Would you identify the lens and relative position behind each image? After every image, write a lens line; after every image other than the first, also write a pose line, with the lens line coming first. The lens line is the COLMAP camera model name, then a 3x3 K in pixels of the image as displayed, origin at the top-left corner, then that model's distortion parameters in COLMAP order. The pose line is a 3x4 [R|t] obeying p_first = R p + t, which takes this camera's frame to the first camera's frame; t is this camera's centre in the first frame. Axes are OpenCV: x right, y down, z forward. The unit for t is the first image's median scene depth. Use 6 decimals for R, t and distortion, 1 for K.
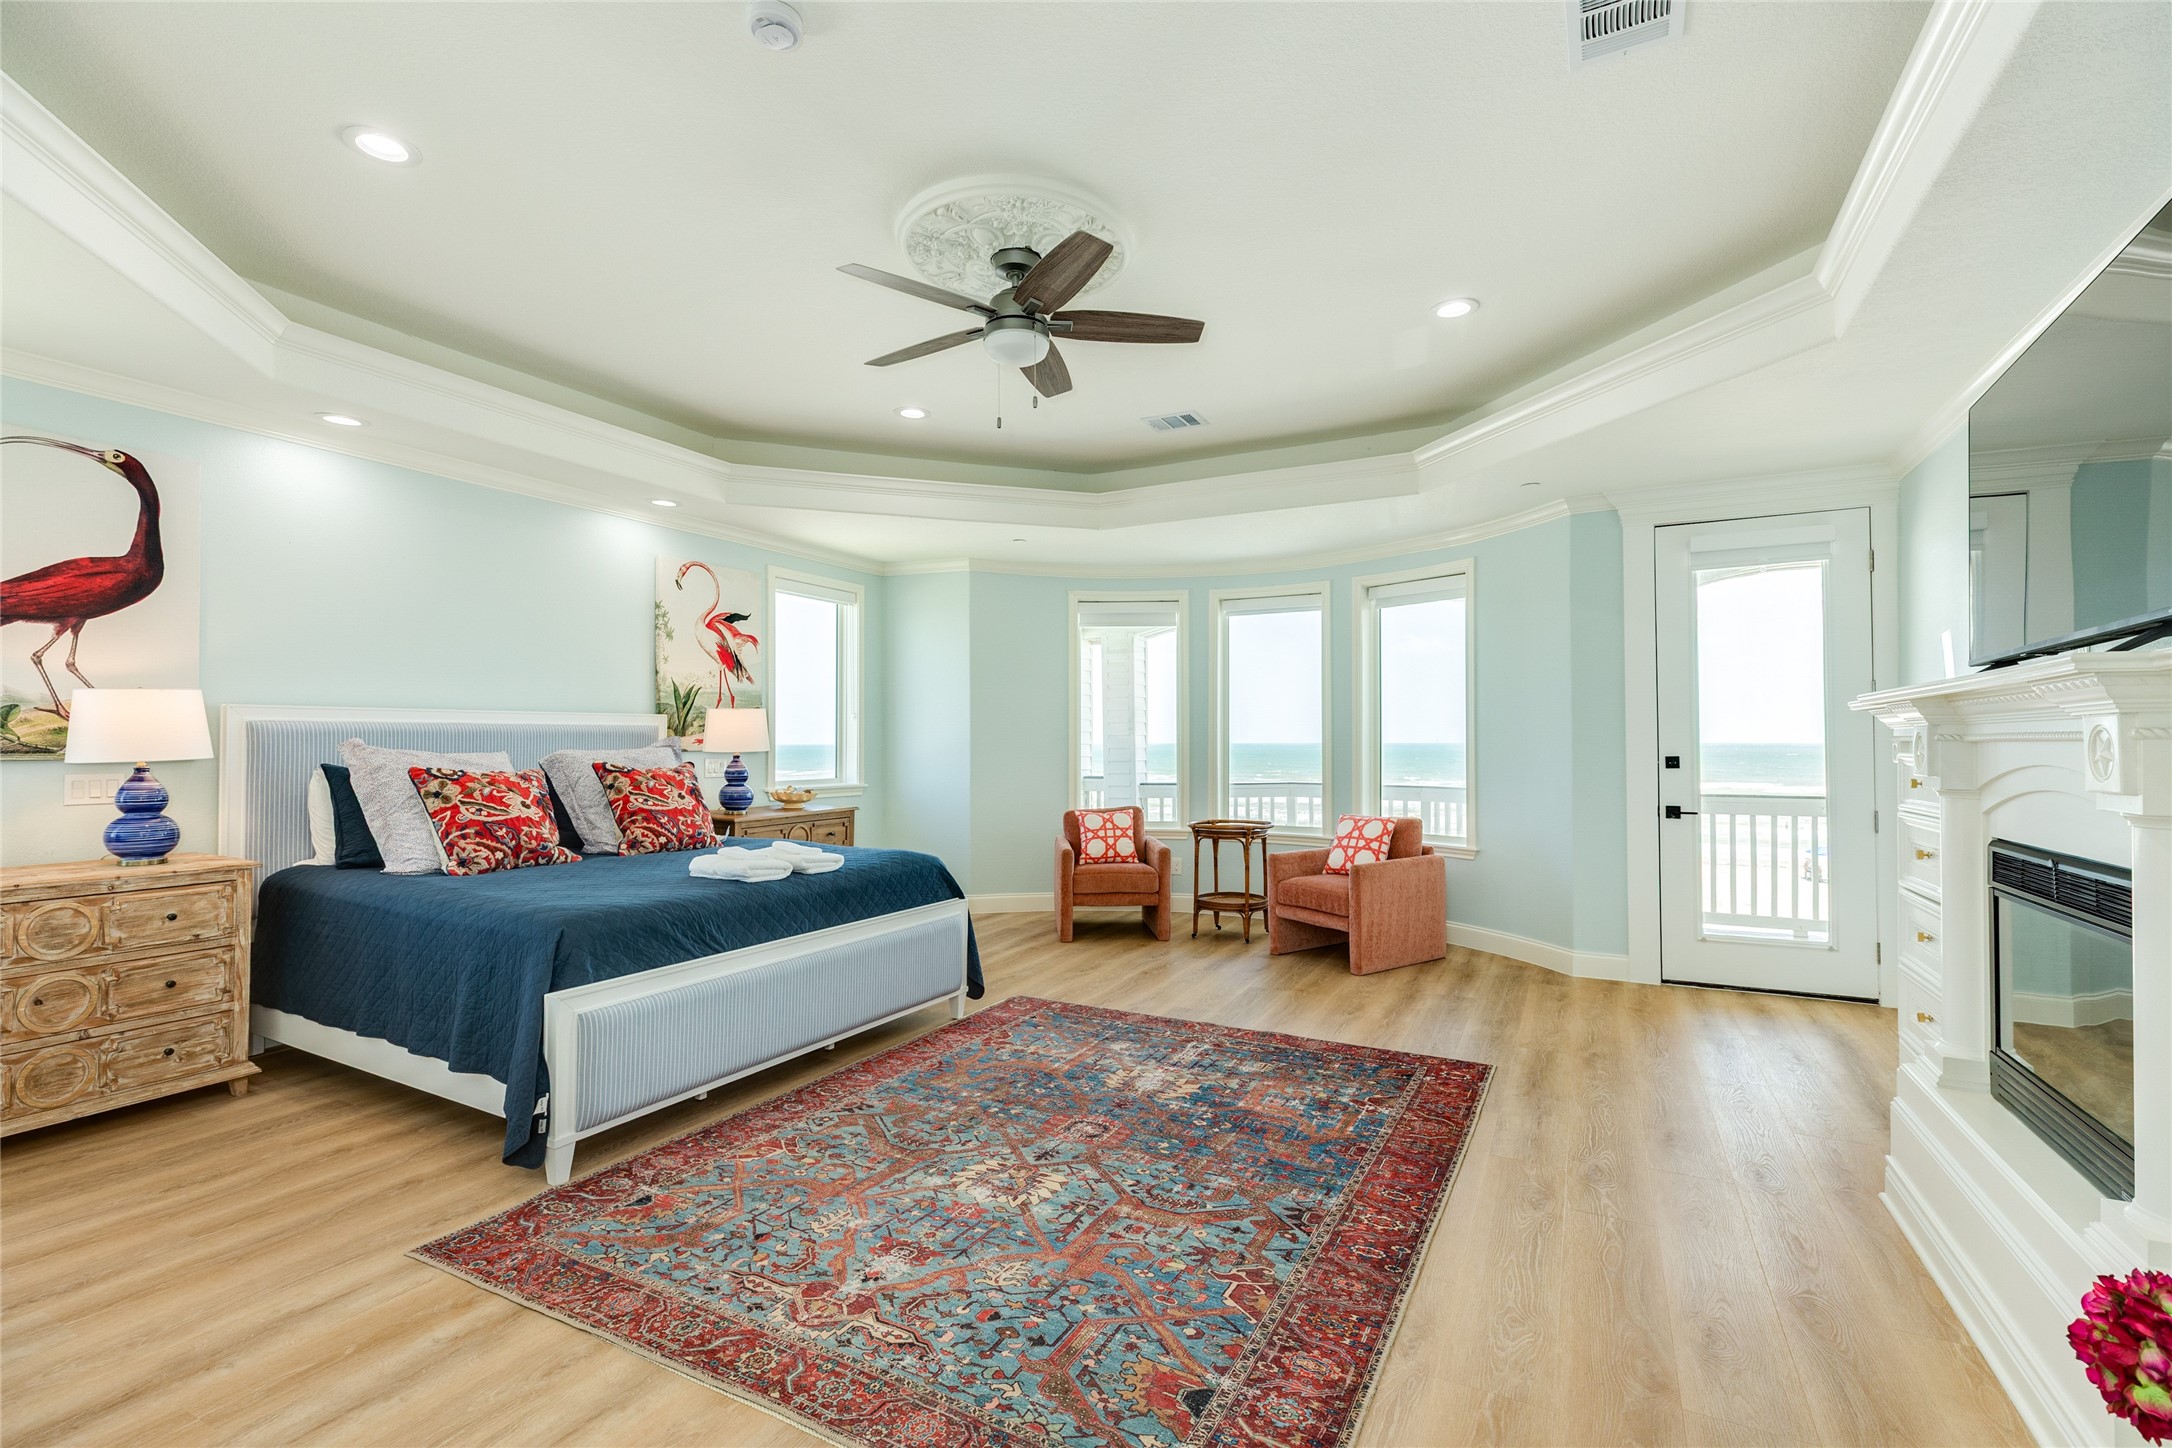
lens RADIAL K [[968.4, 0, 1085.6], [0, 968.4, 732.0], [0, 0, 1]] dist [0.003800, 0.000086]
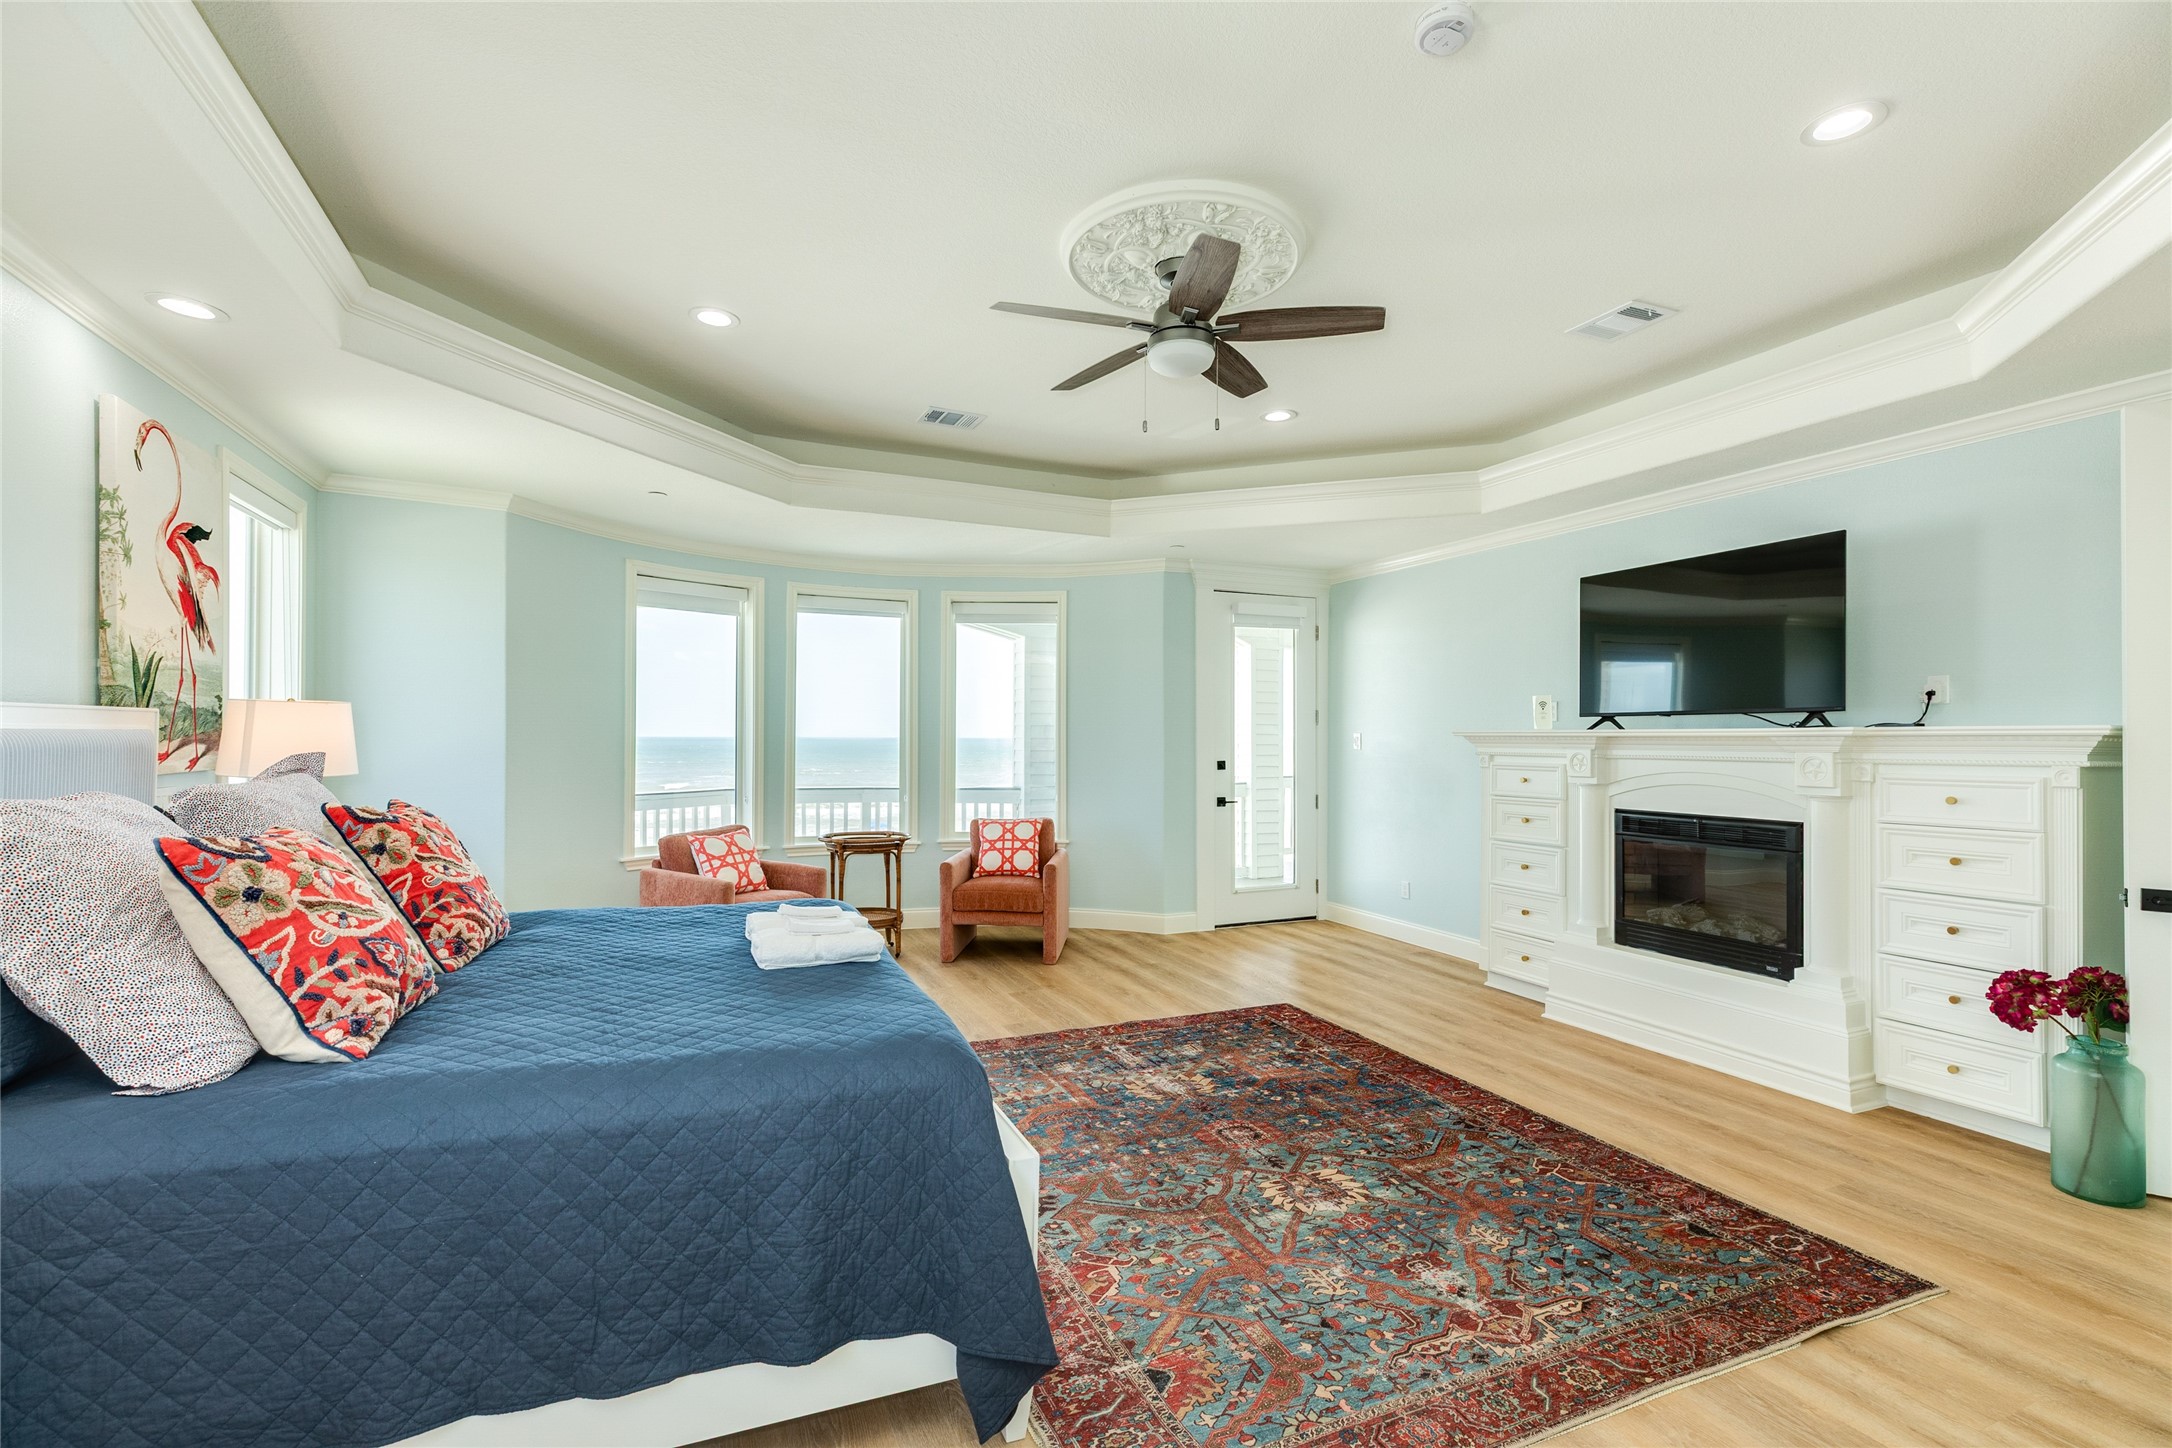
lens RADIAL K [[968.4, 0, 1085.6], [0, 968.4, 732.0], [0, 0, 1]] dist [0.003800, 0.000086]
pose [[0.623015, 0.008533, 0.782164, -0.796041], [-0.013360, 0.999911, -0.000267, -0.017531], [-0.782096, -0.010284, 0.623073, 0.417121]]
